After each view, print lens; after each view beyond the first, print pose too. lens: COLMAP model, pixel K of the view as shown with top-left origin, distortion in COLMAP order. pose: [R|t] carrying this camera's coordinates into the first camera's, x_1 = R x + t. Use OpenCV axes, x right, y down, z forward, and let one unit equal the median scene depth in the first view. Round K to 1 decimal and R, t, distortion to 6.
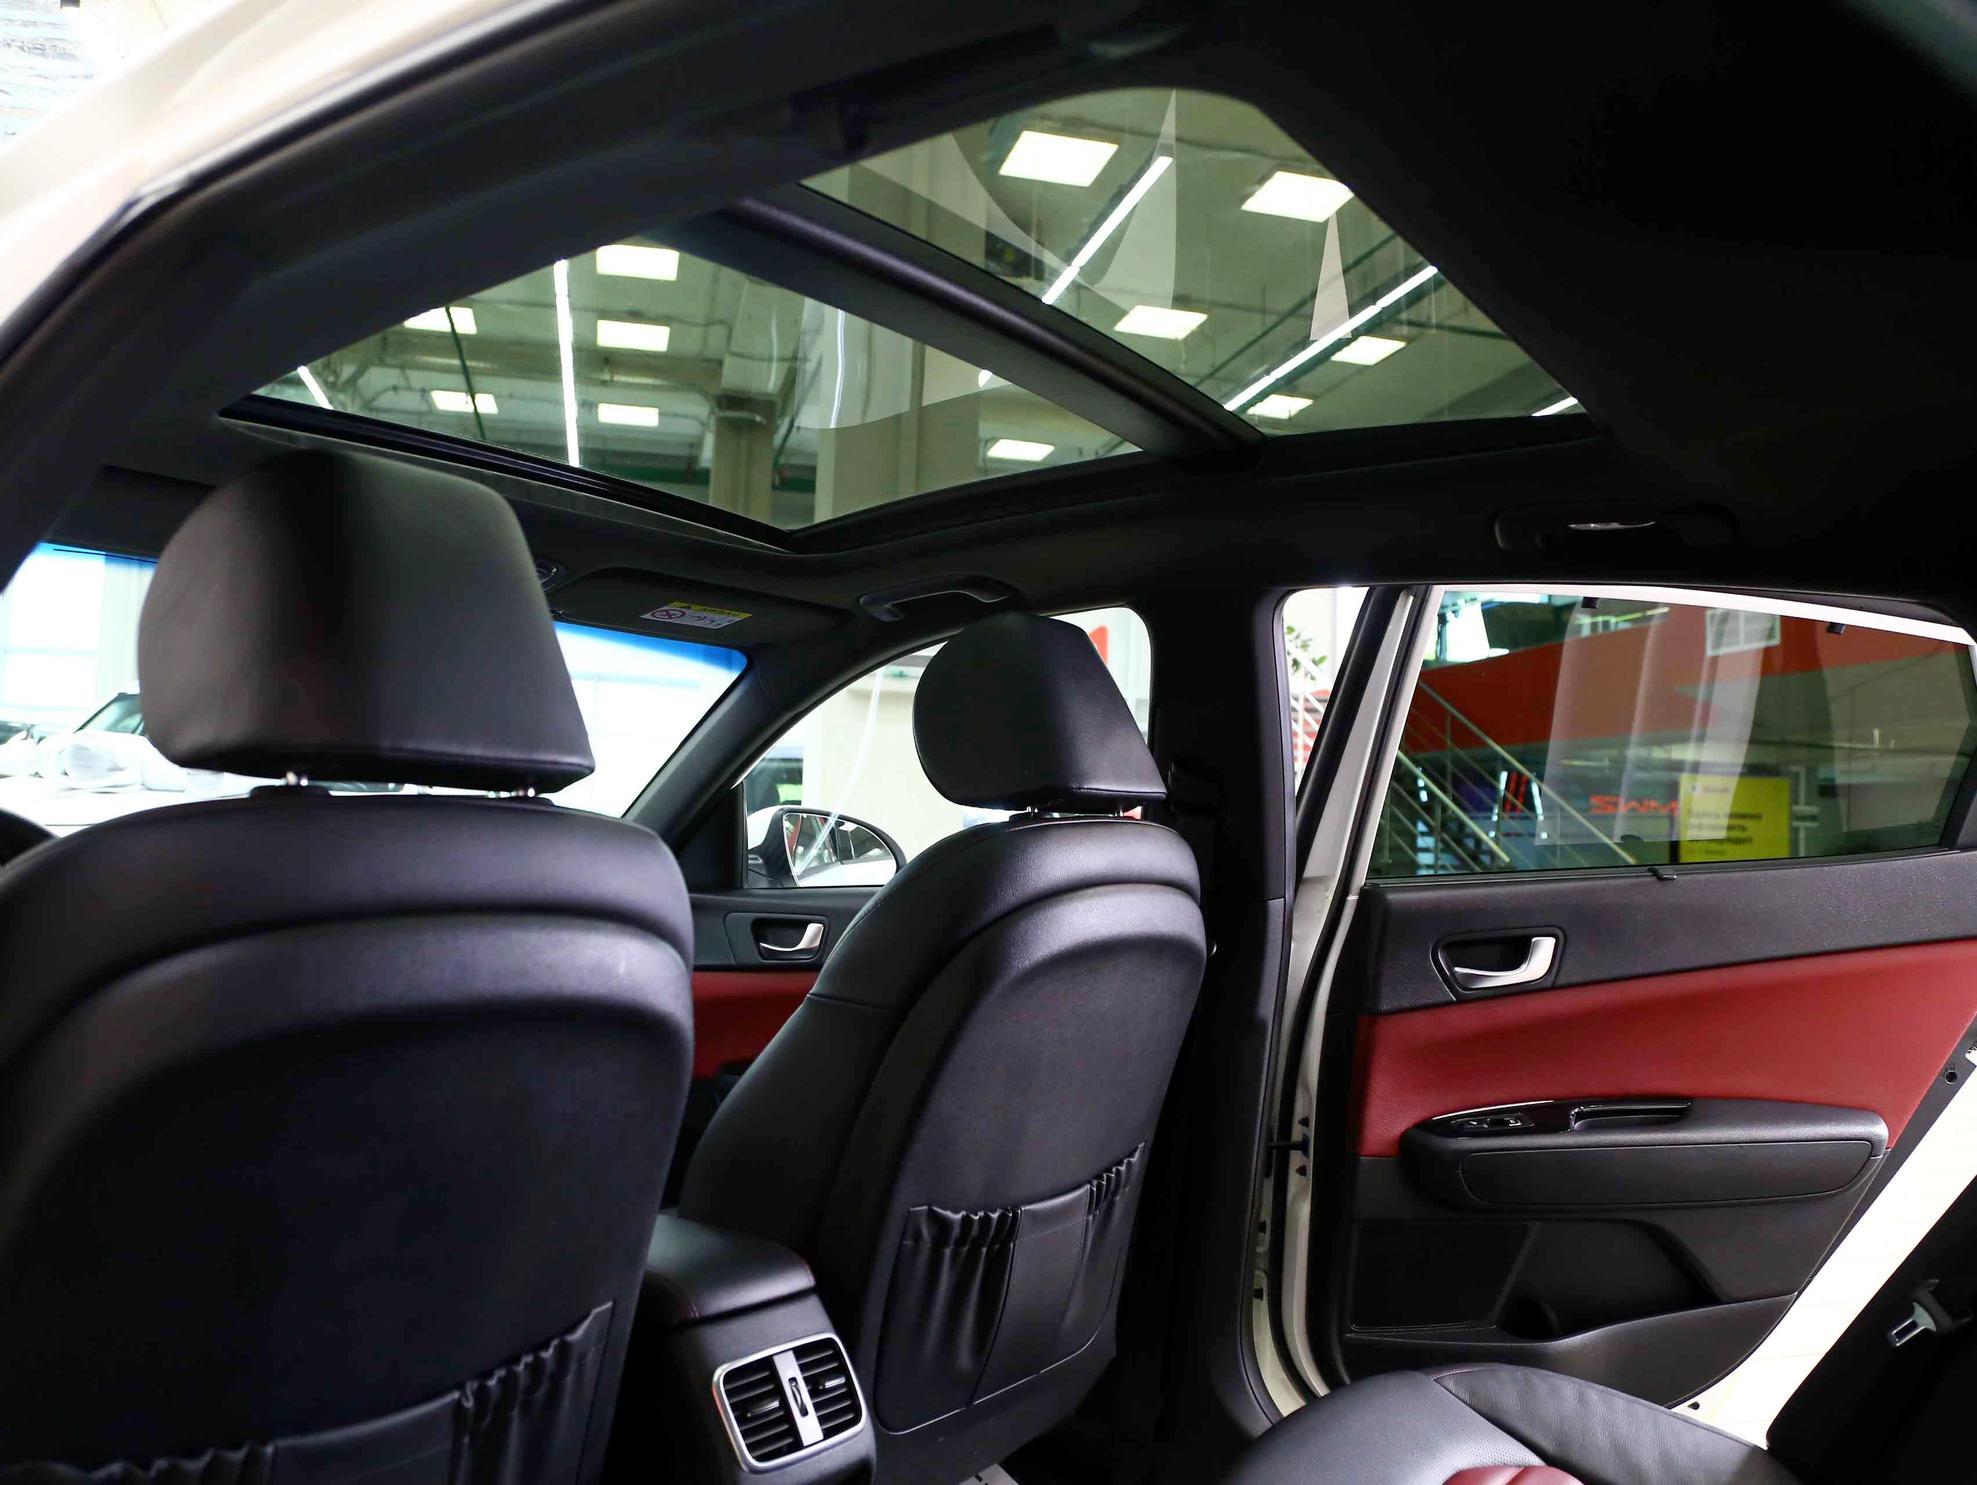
lens RADIAL K [[1496.4, 0, 984.9], [0, 1496.4, 757.7], [0, 0, 1]] dist [-0.121904, 0.060445]
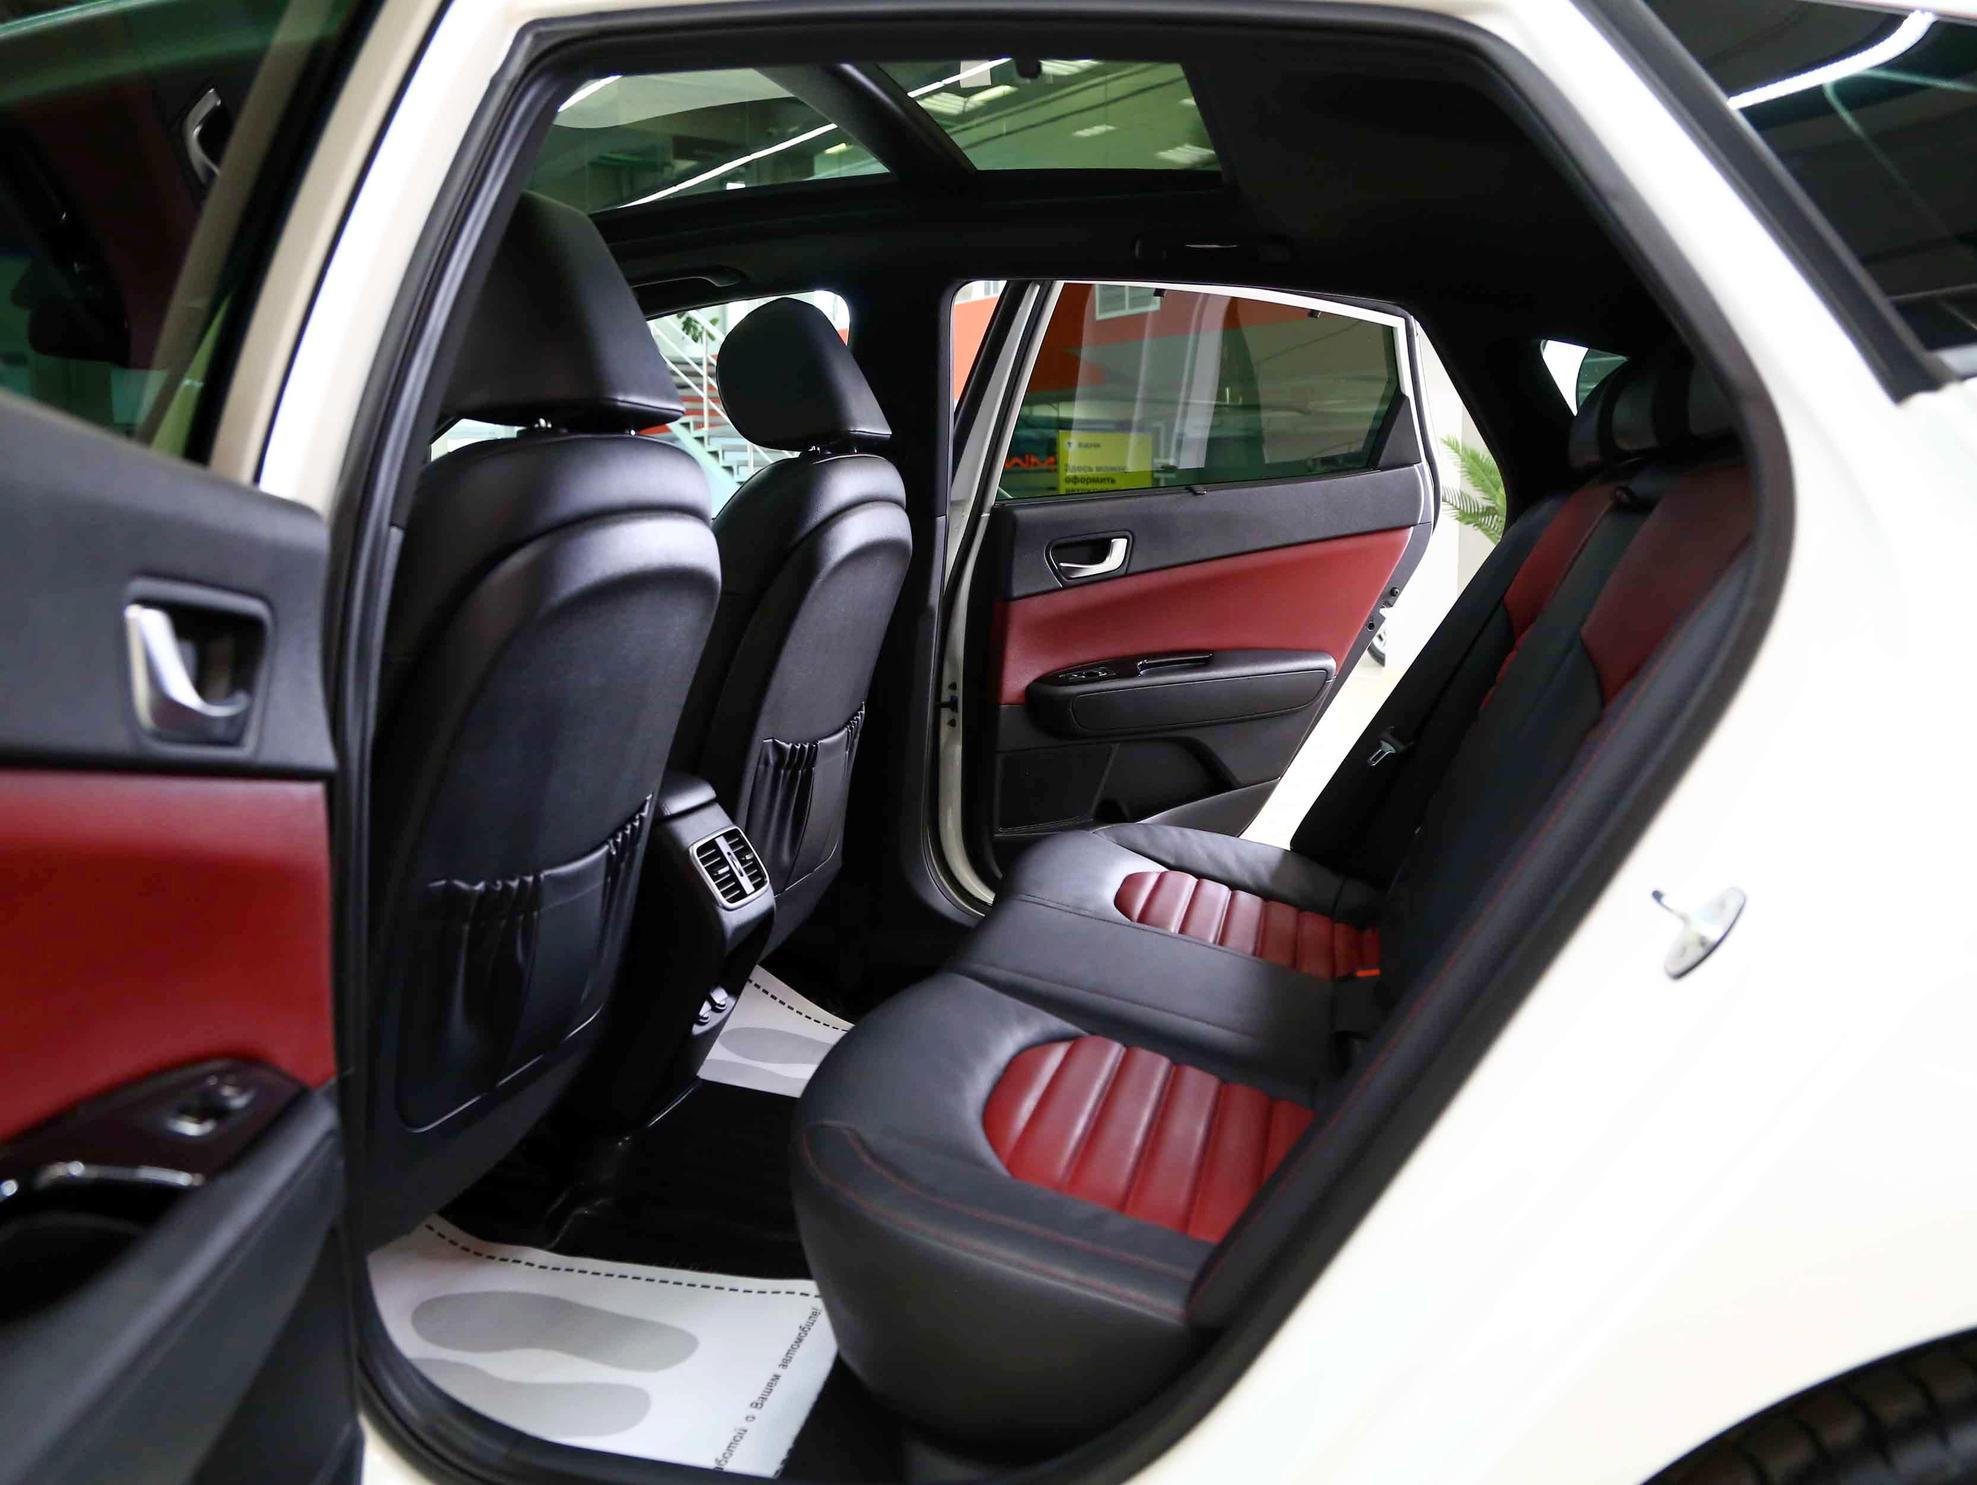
lens RADIAL K [[1496.4, 0, 996.1], [0, 1496.4, 738.0], [0, 0, 1]] dist [-0.121904, 0.060445]
pose [[0.917806, -0.096923, 0.385016, -0.287450], [0.014688, 0.977369, 0.211029, 0.007804], [-0.396756, -0.188029, 0.898460, -0.252426]]
